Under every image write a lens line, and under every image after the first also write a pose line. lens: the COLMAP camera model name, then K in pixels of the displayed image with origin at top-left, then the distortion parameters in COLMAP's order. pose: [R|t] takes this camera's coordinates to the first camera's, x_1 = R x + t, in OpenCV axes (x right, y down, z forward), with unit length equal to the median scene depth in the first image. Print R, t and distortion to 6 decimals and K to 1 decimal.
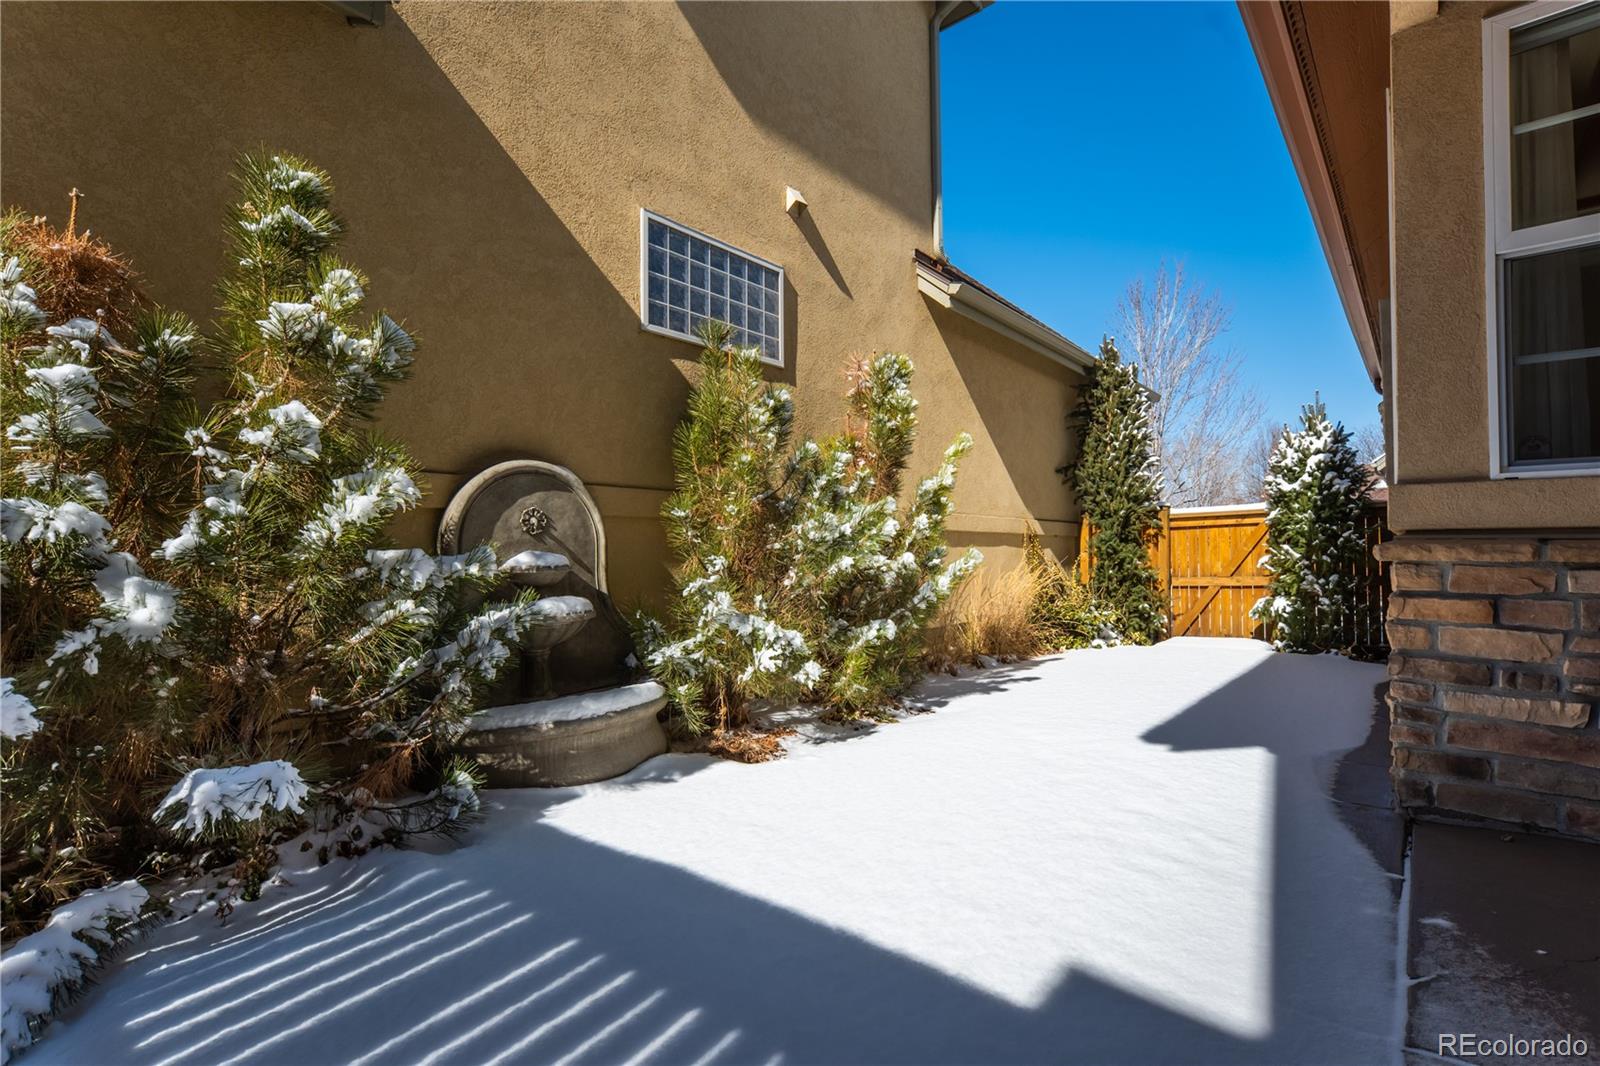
lens RADIAL K [[735.6, 0, 802.9], [0, 735.6, 541.9], [0, 0, 1]] dist [-0.016942, 0.003928]
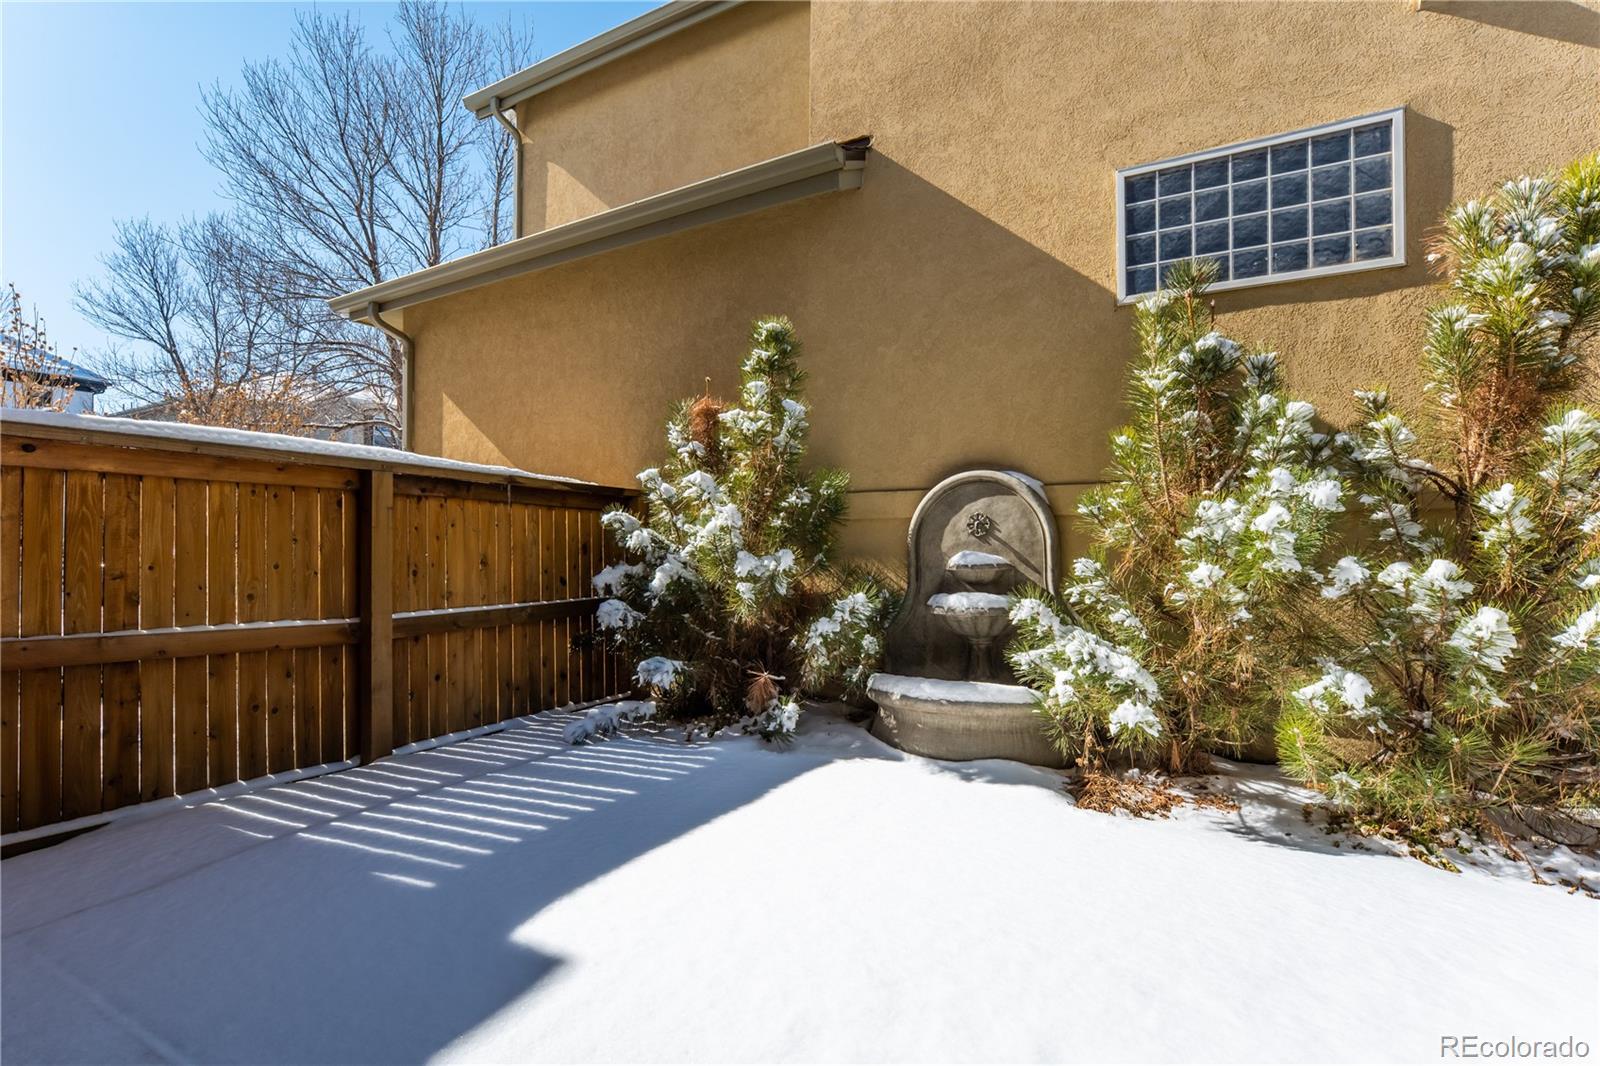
lens RADIAL K [[708.6, 0, 799.1], [0, 708.6, 540.9], [0, 0, 1]] dist [-0.005861, -0.000512]
pose [[0.216338, -0.003911, -0.976311, 0.610344], [0.010268, 0.999946, -0.001730, -0.003858], [0.976265, -0.009651, 0.216366, 0.477519]]
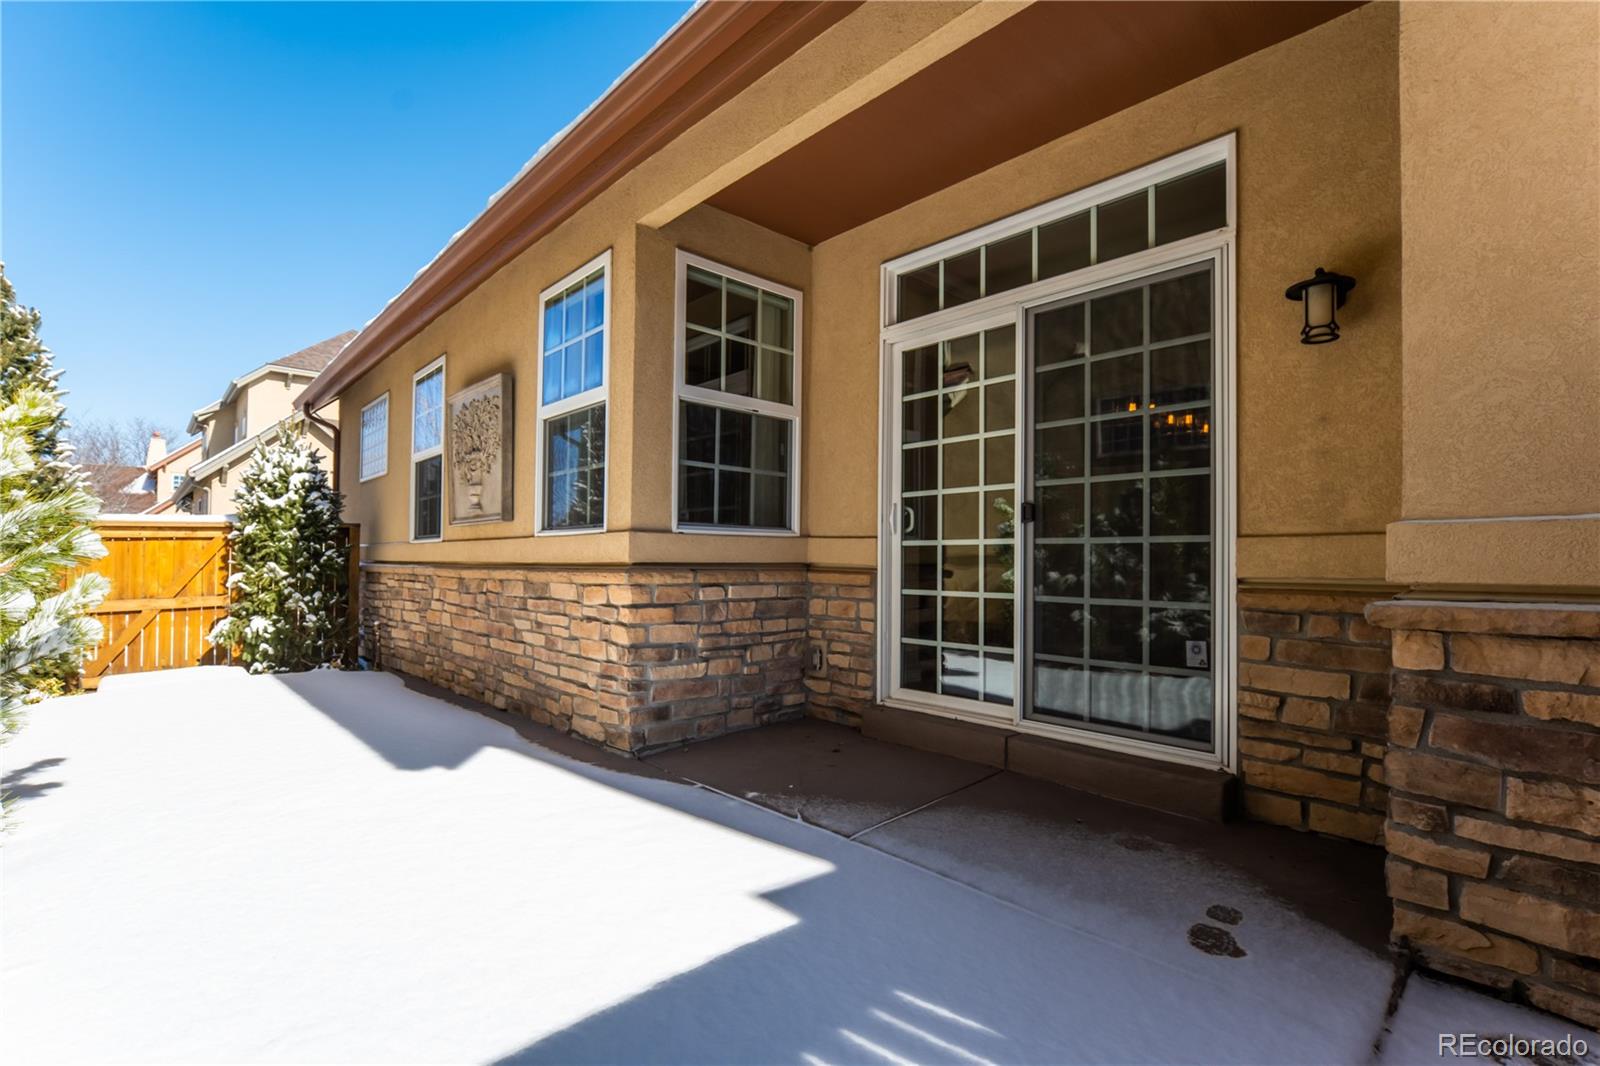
lens RADIAL K [[735.6, 0, 825.3], [0, 735.6, 552.7], [0, 0, 1]] dist [-0.016942, 0.003928]
pose [[0.089377, 0.016780, 0.995857, -0.418389], [-0.018600, 0.999712, -0.015175, -0.014368], [-0.995824, -0.017166, 0.089663, 0.329262]]
